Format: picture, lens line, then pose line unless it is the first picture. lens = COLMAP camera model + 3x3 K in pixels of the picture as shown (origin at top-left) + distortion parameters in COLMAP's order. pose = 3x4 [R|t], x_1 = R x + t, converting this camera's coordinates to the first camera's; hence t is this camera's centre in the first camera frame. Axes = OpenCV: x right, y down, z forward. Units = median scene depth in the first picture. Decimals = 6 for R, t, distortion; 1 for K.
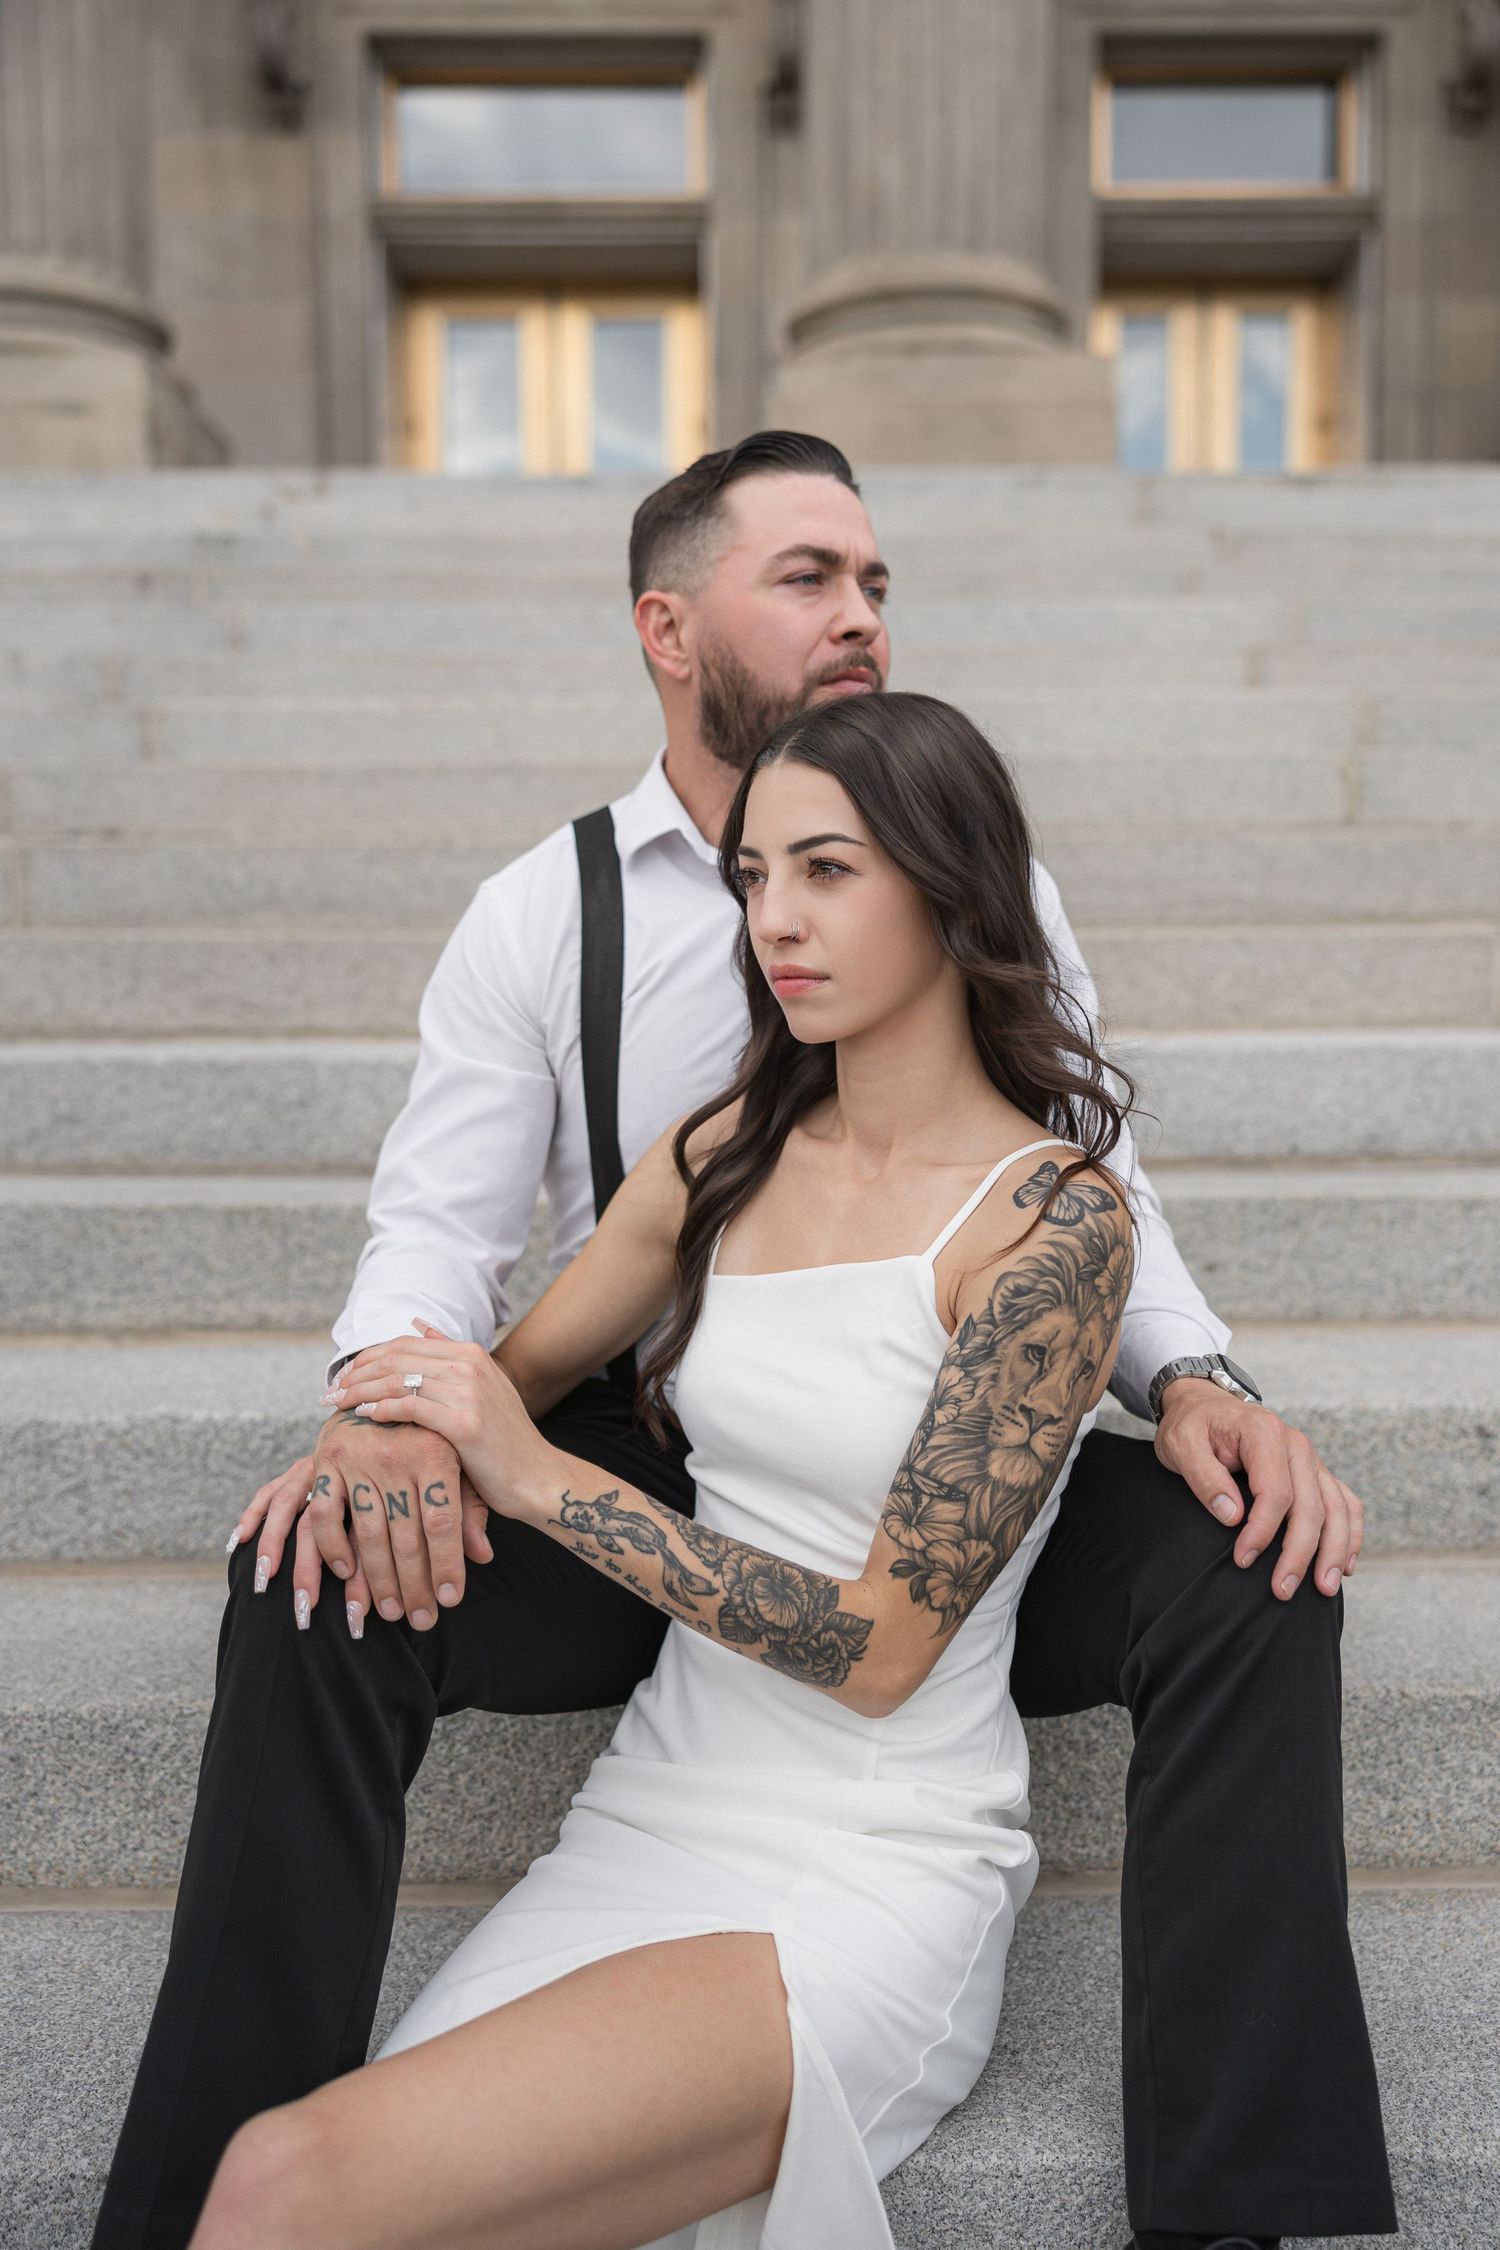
lens RADIAL K [[2017.2, 0, 778.1], [0, 2017.2, 1124.7], [0, 0, 1]] dist [0.010073, 0.000911]
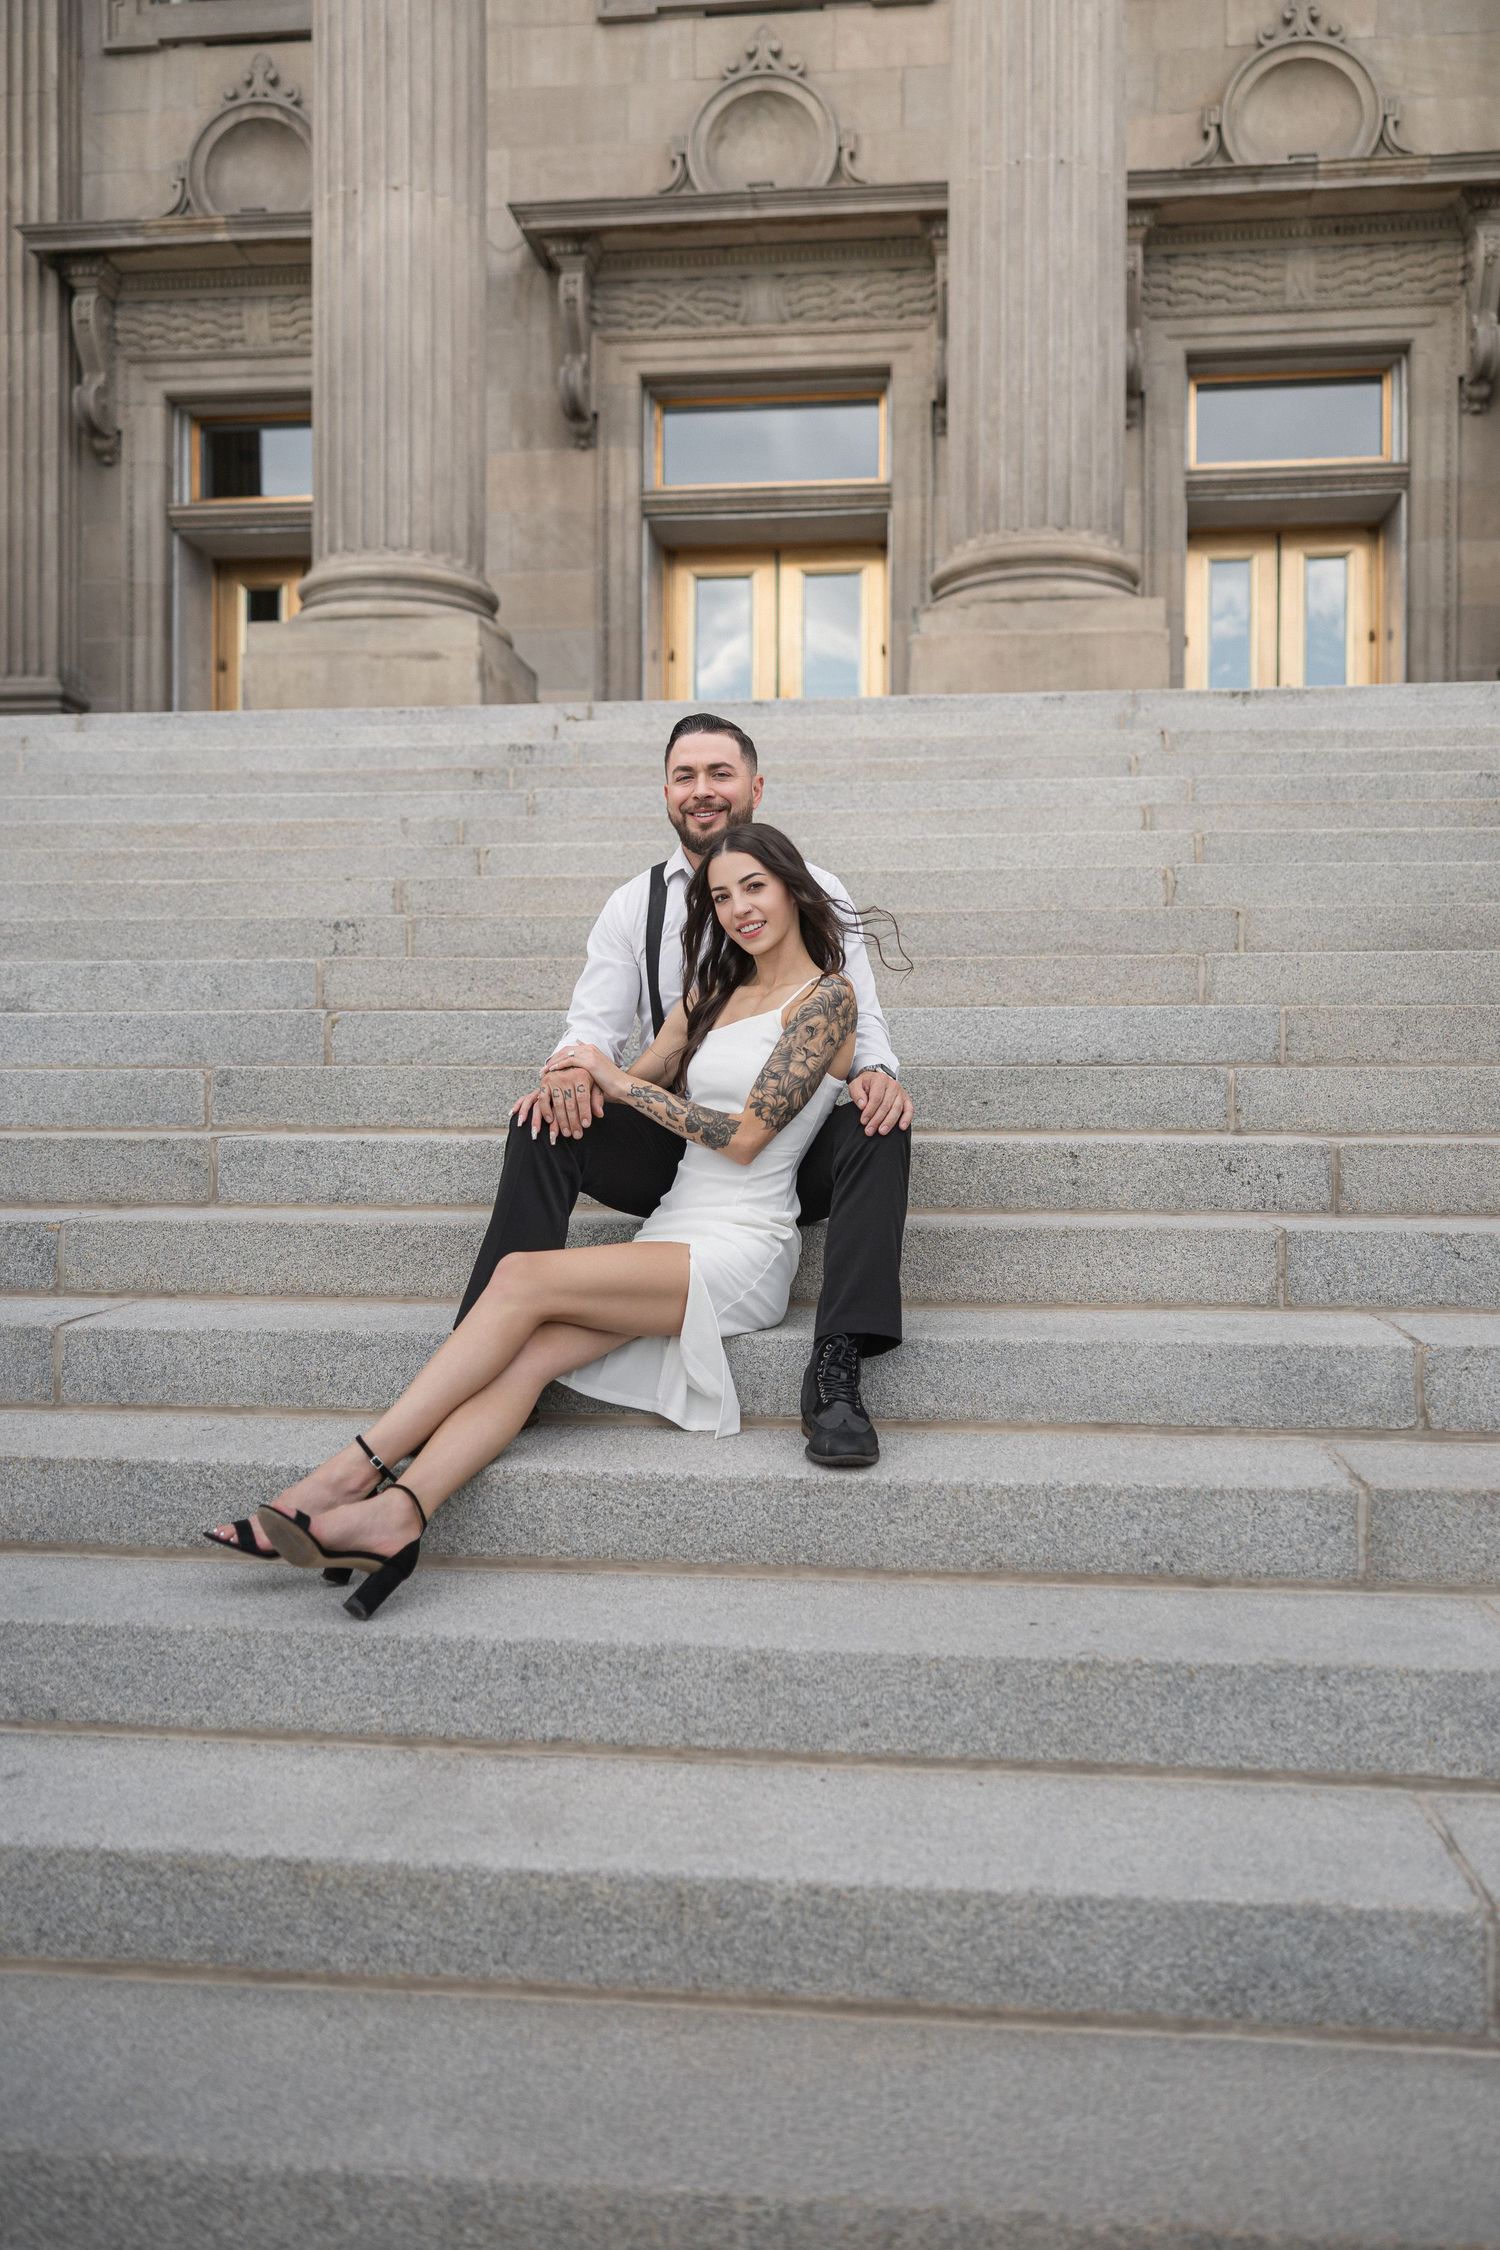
lens RADIAL K [[1783.2, 0, 782.6], [0, 1783.2, 1104.9], [0, 0, 1]] dist [0.014388, -0.003464]
pose [[0.992445, 0.008908, -0.122370, 0.094675], [-0.017798, 0.997263, -0.071756, 0.083986], [0.121396, 0.073392, 0.989887, -0.328466]]
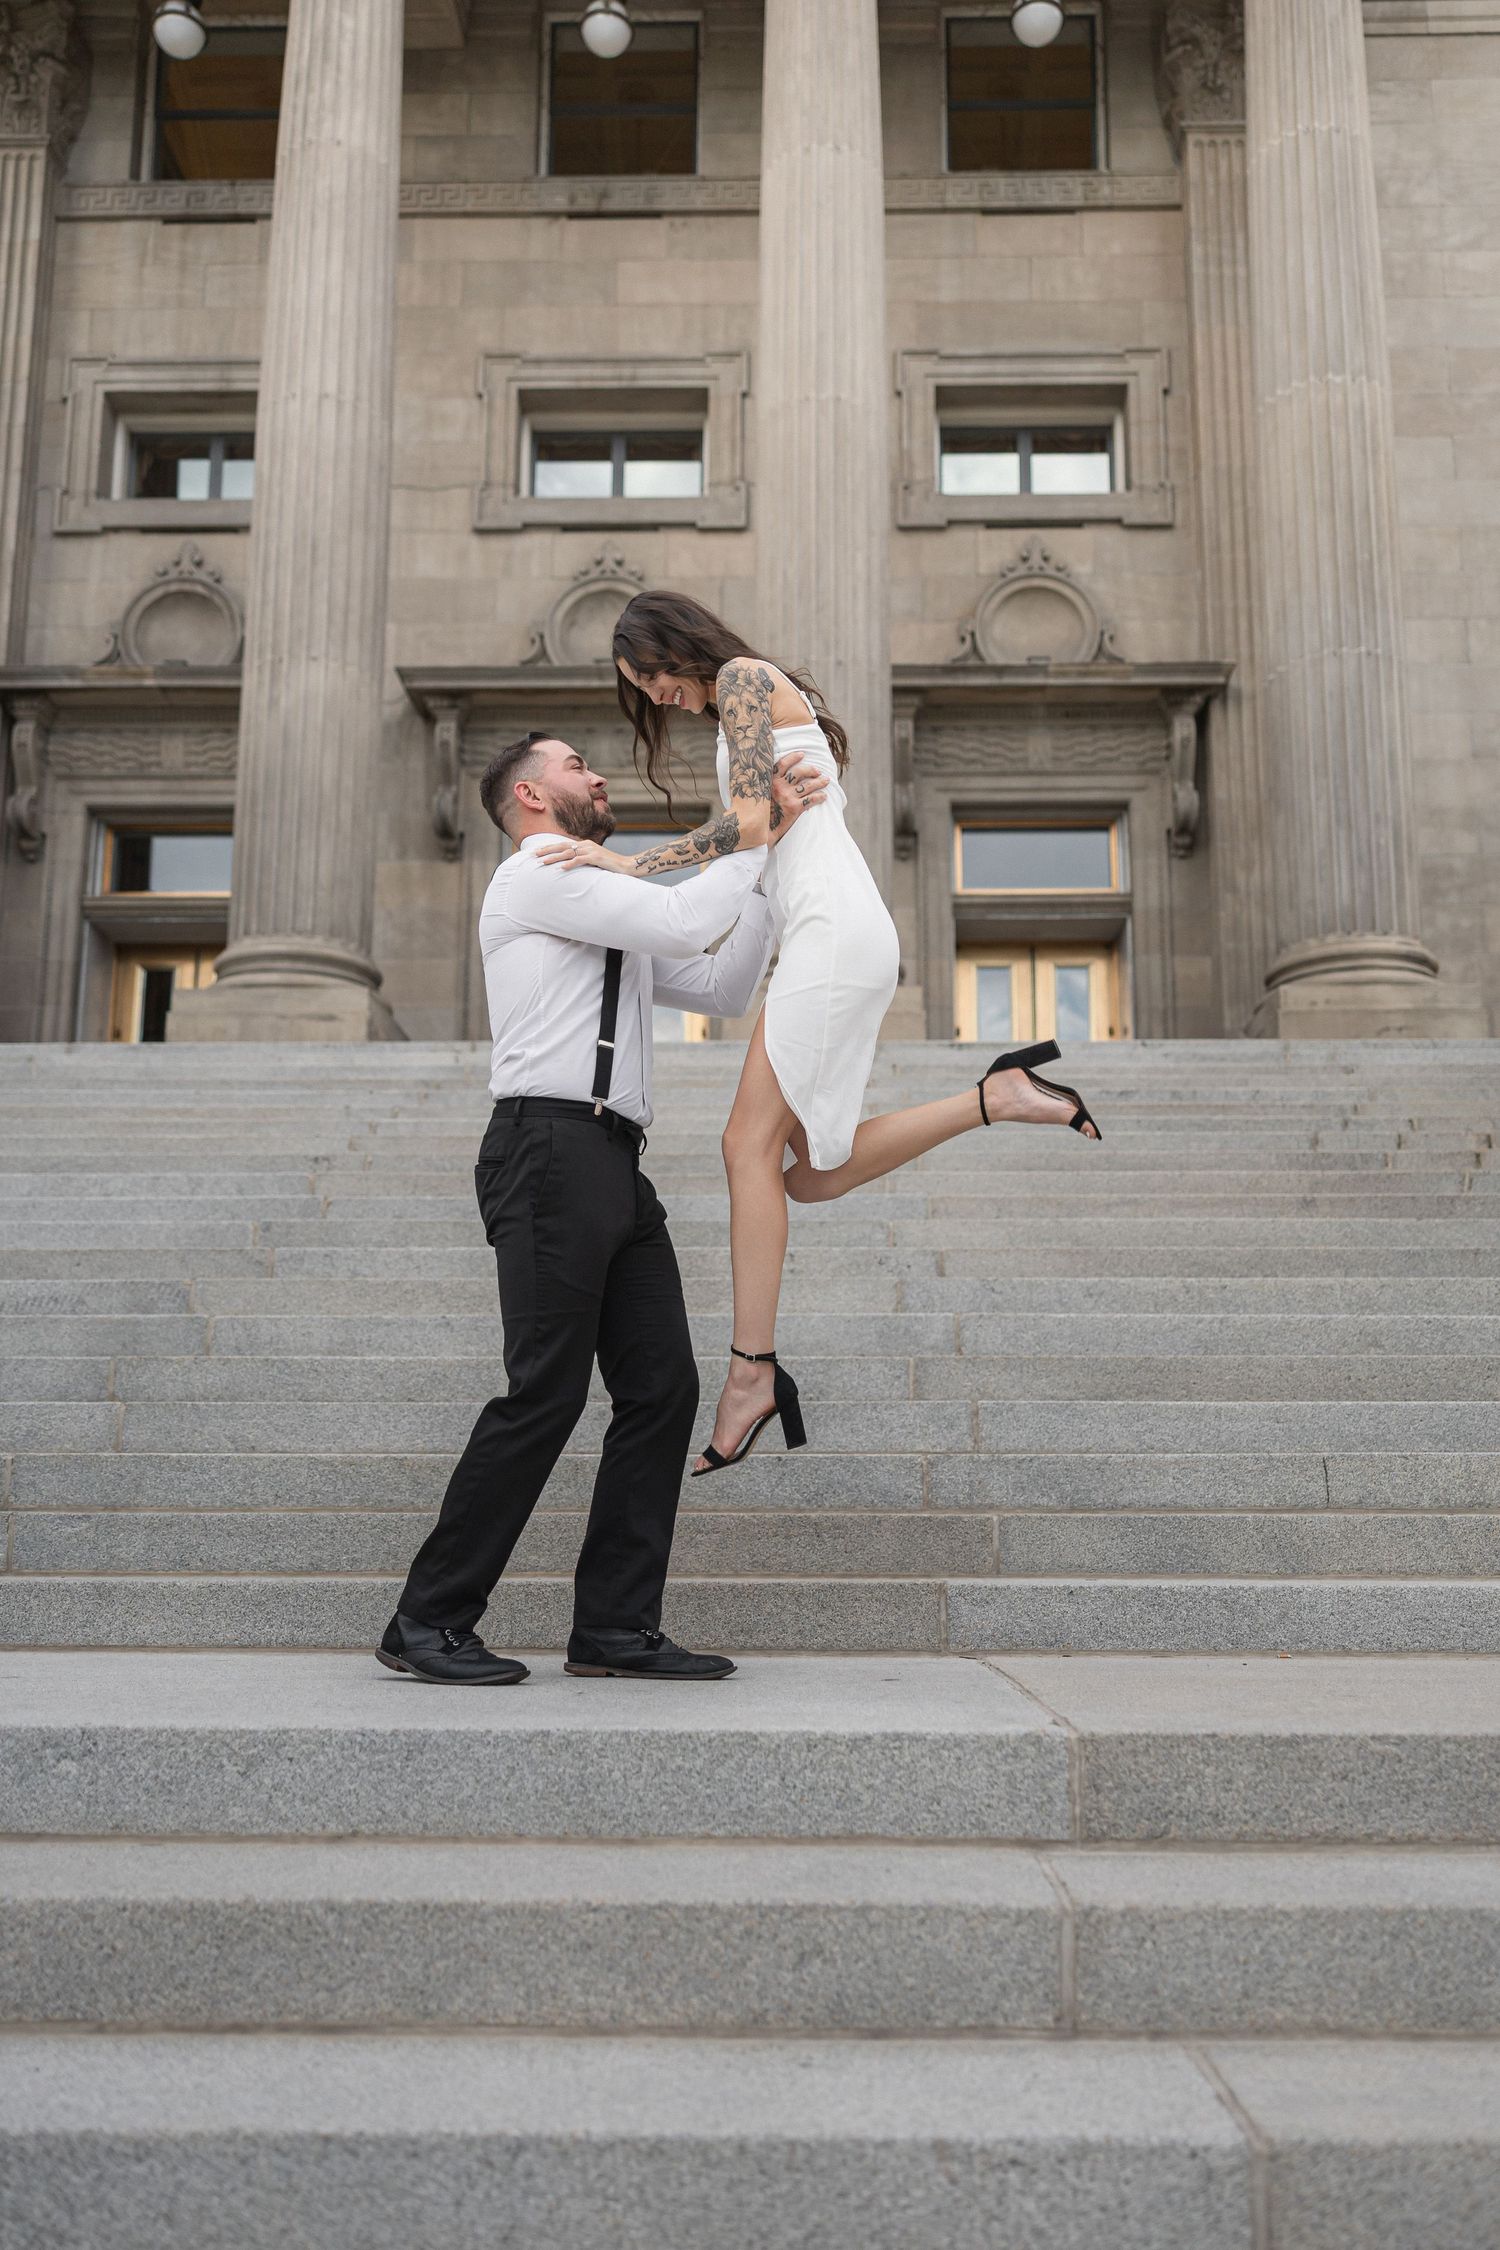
lens RADIAL K [[1880.2, 0, 772.8], [0, 1880.2, 1193.0], [0, 0, 1]] dist [0.010194, 0.005394]
pose [[0.999357, 0.002927, -0.035726, 0.152134], [-0.011916, 0.967103, -0.254106, 0.320936], [0.033807, 0.254369, 0.966516, -0.829448]]
